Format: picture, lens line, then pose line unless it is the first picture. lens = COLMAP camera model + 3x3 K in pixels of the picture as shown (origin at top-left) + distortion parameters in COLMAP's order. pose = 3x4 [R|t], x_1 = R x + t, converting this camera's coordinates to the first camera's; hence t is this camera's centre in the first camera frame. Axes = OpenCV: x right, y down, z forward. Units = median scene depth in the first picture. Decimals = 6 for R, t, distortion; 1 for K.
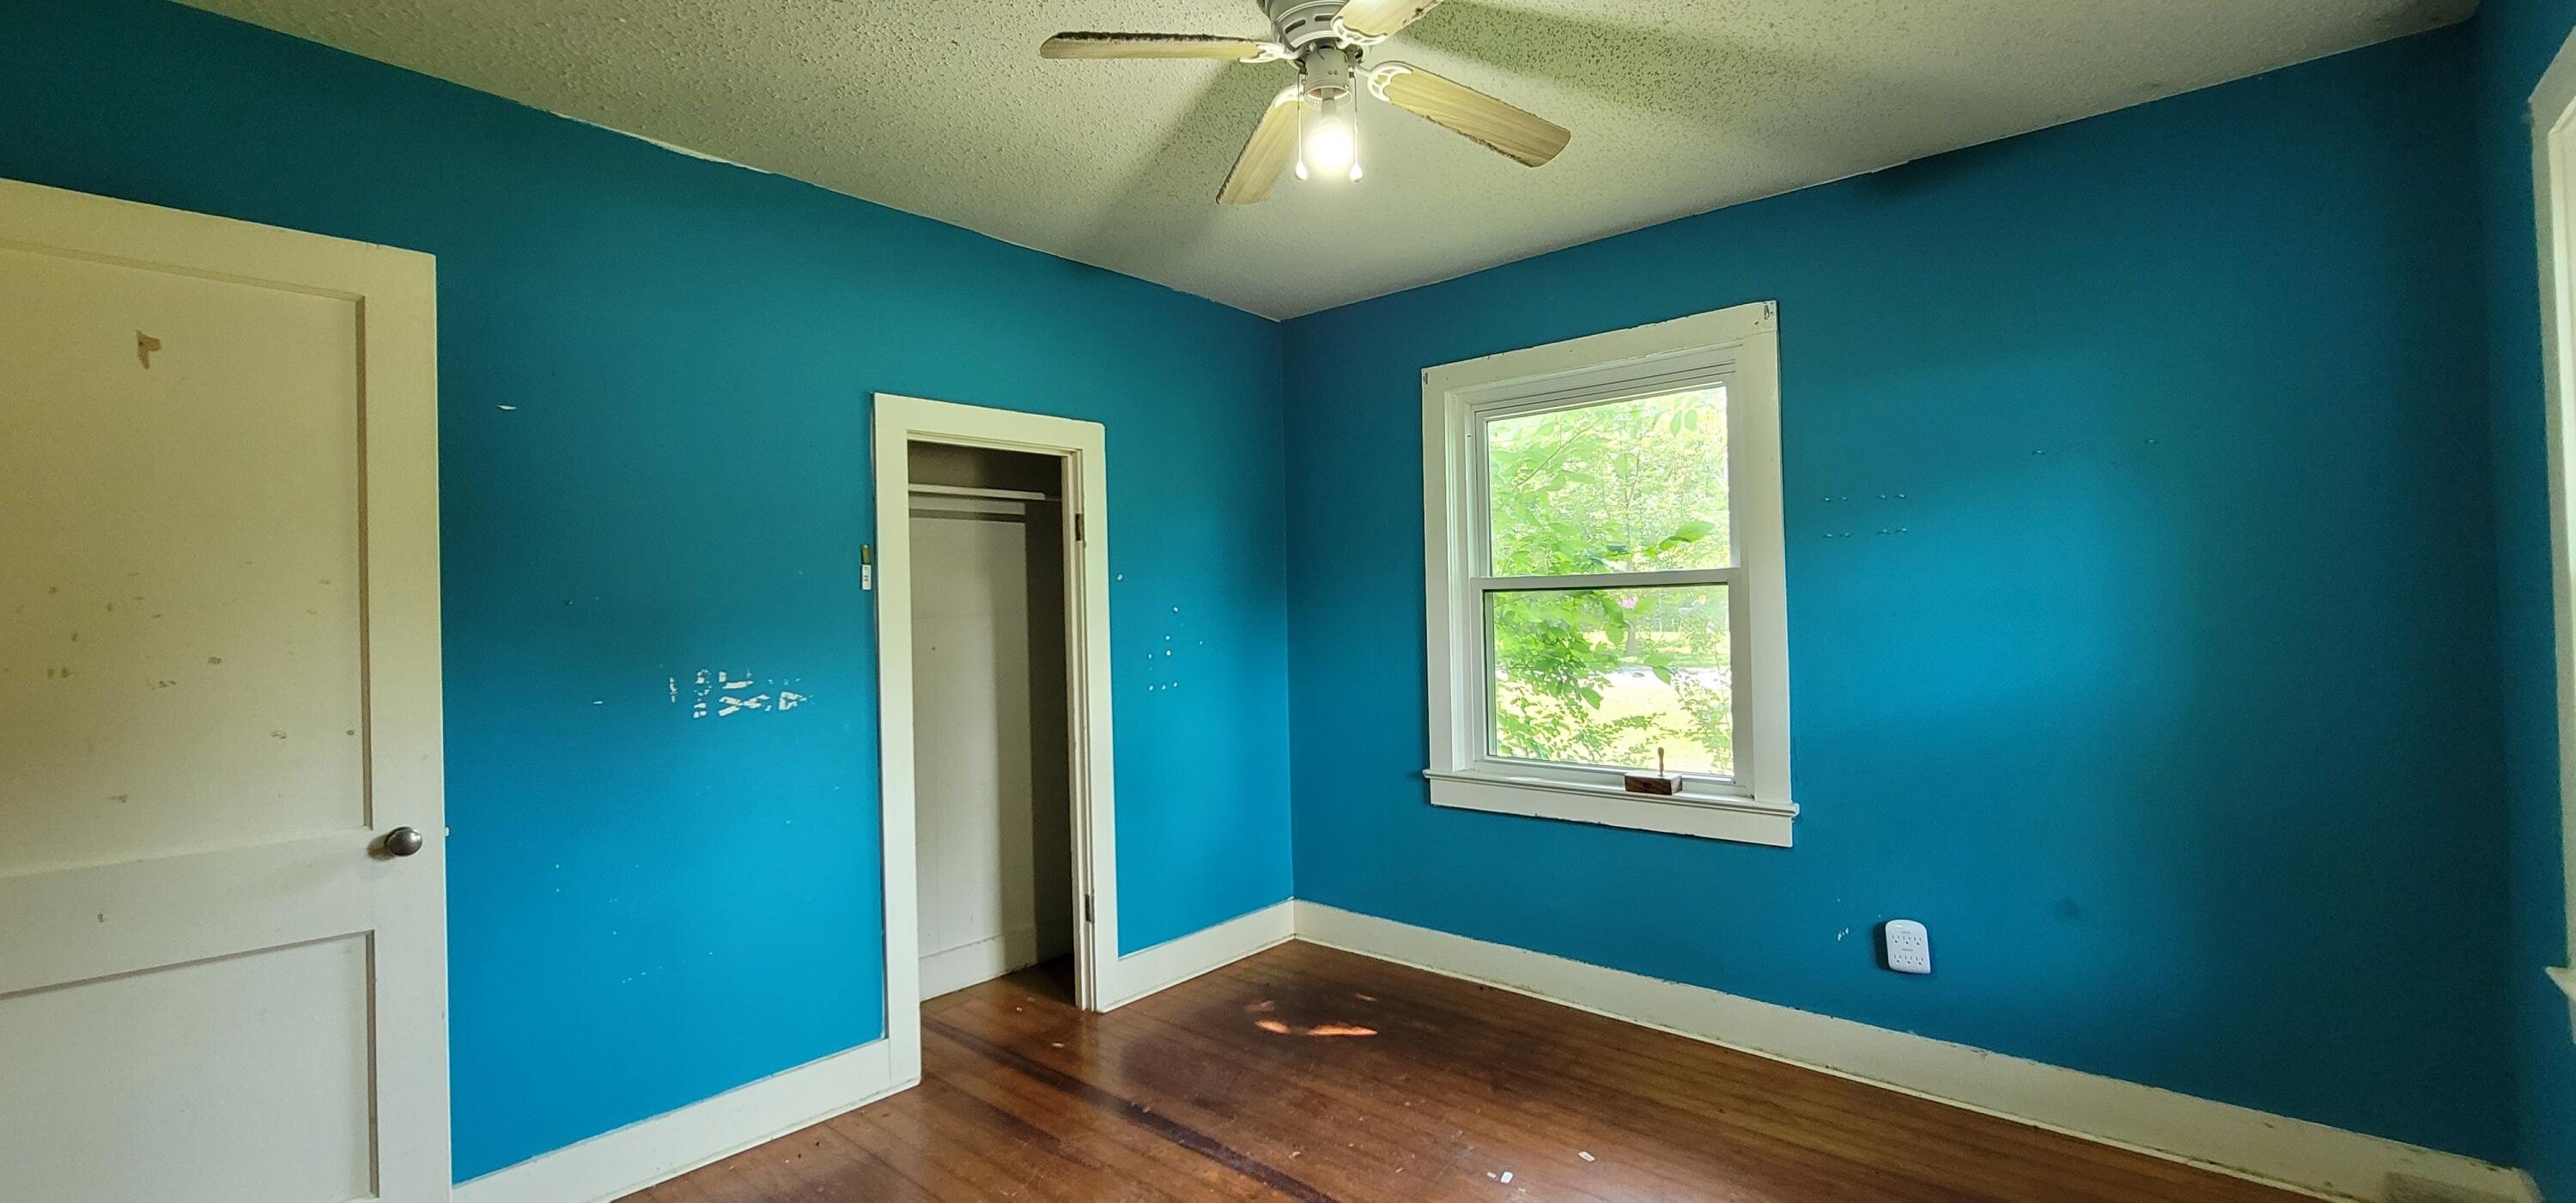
lens RADIAL K [[1048.9, 0, 1294.0], [0, 1048.9, 600.3], [0, 0, 1]] dist [-0.008682, 0.002989]
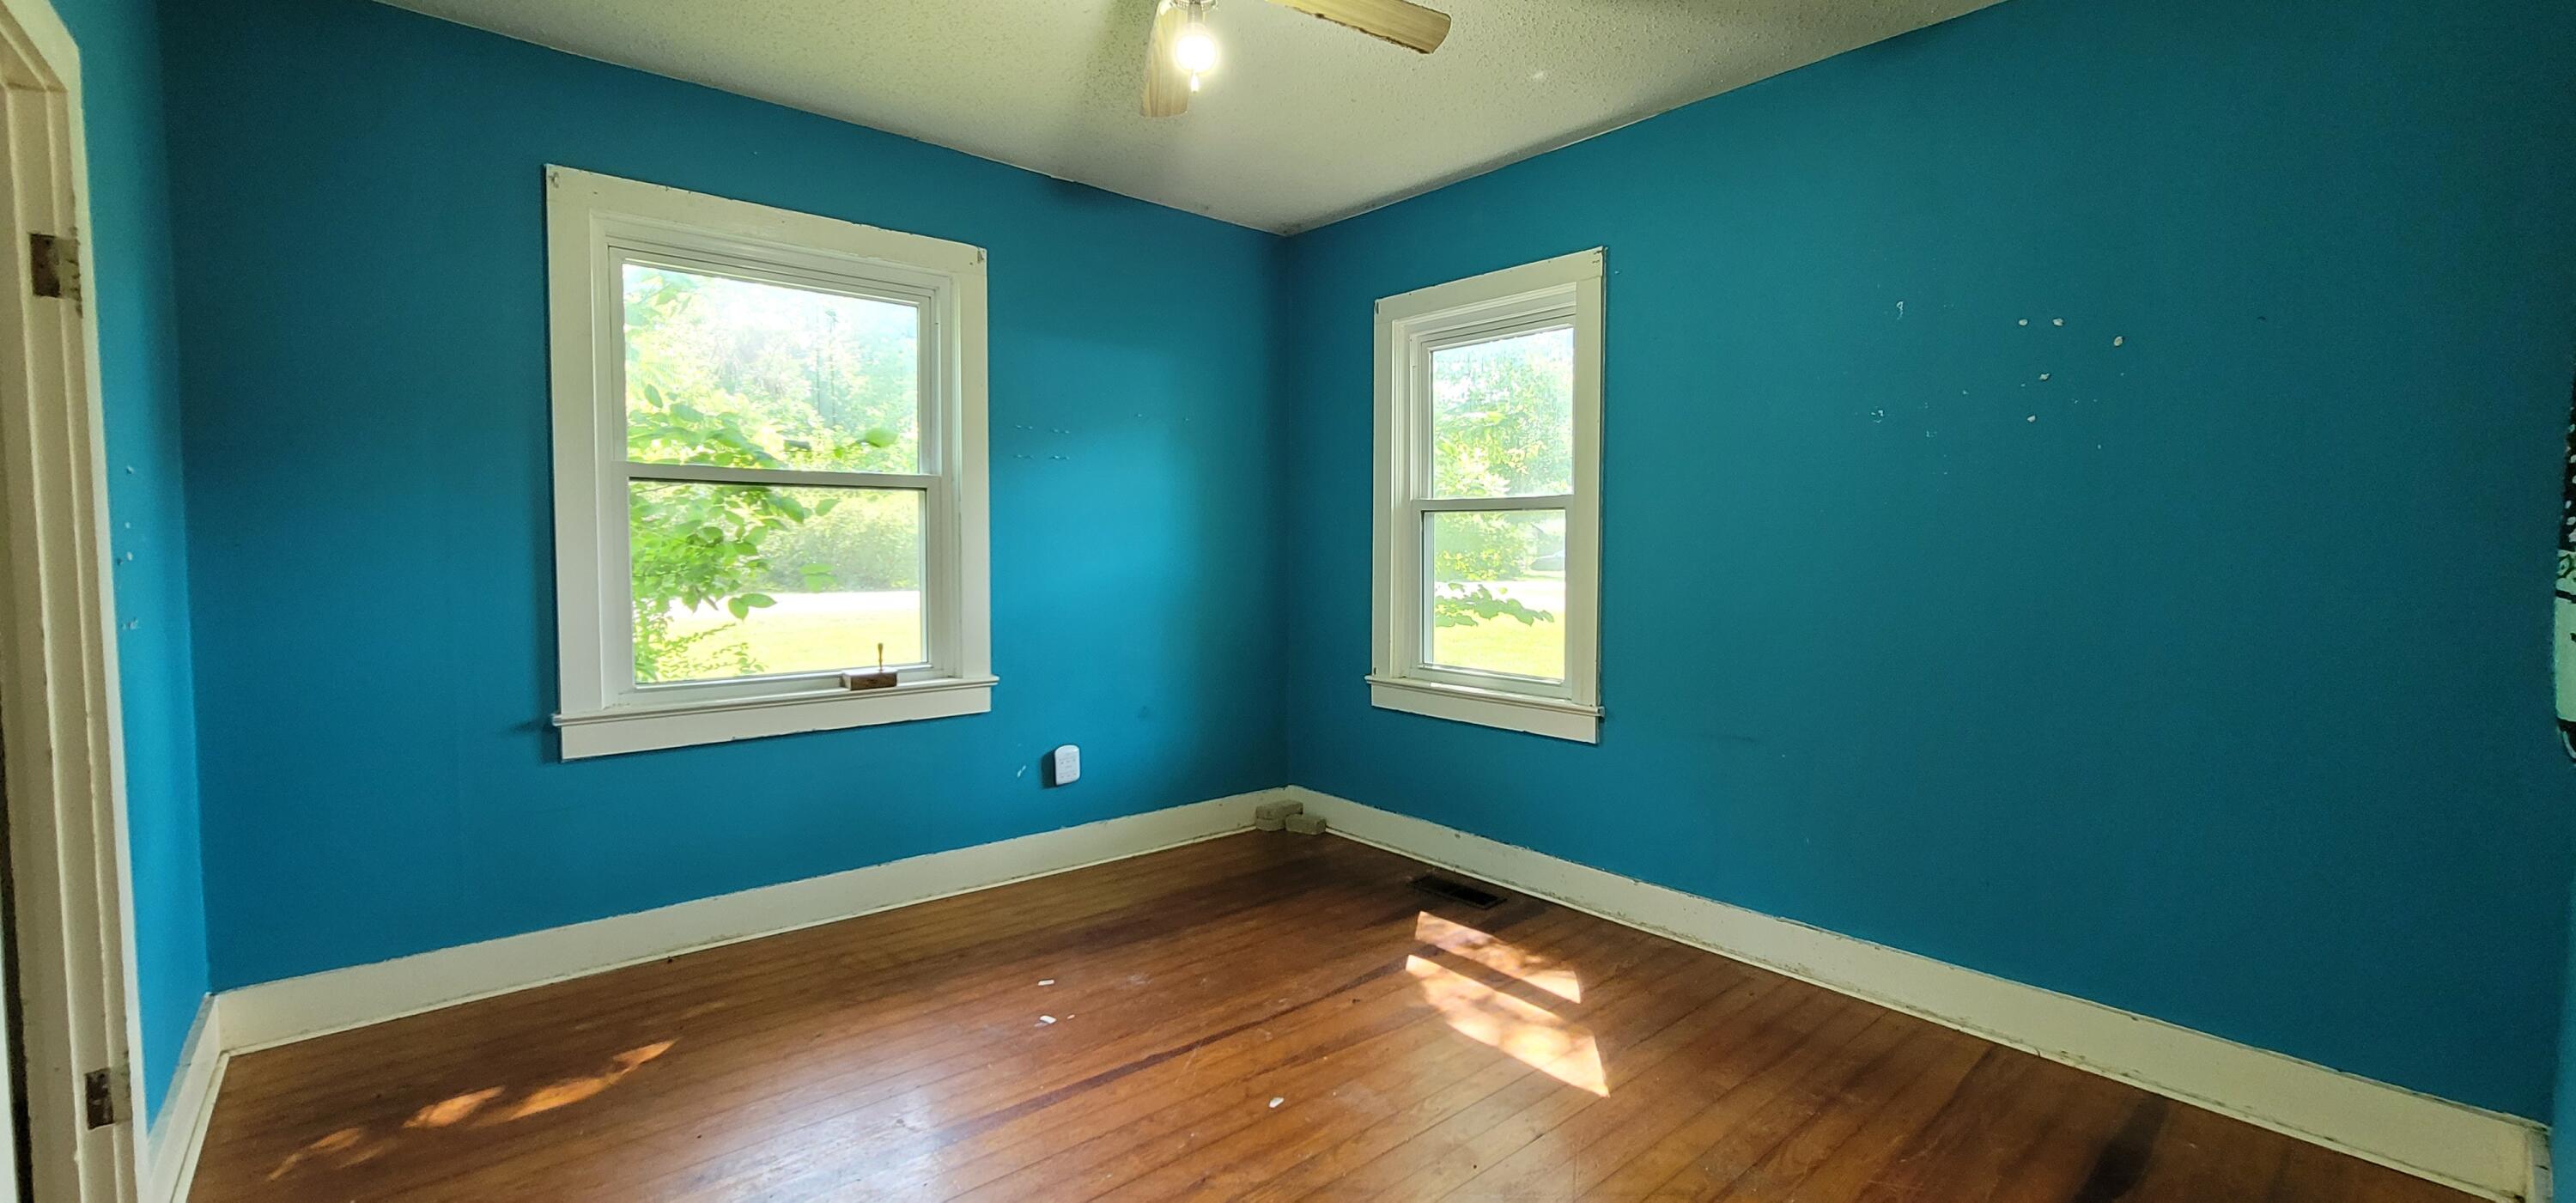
lens RADIAL K [[1048.9, 0, 1294.0], [0, 1048.9, 600.3], [0, 0, 1]] dist [-0.008682, 0.002989]
pose [[0.133990, -0.041172, 0.990127, -0.622886], [-0.024737, 0.998686, 0.044875, 0.041180], [-0.990674, -0.030505, 0.132796, 0.458163]]
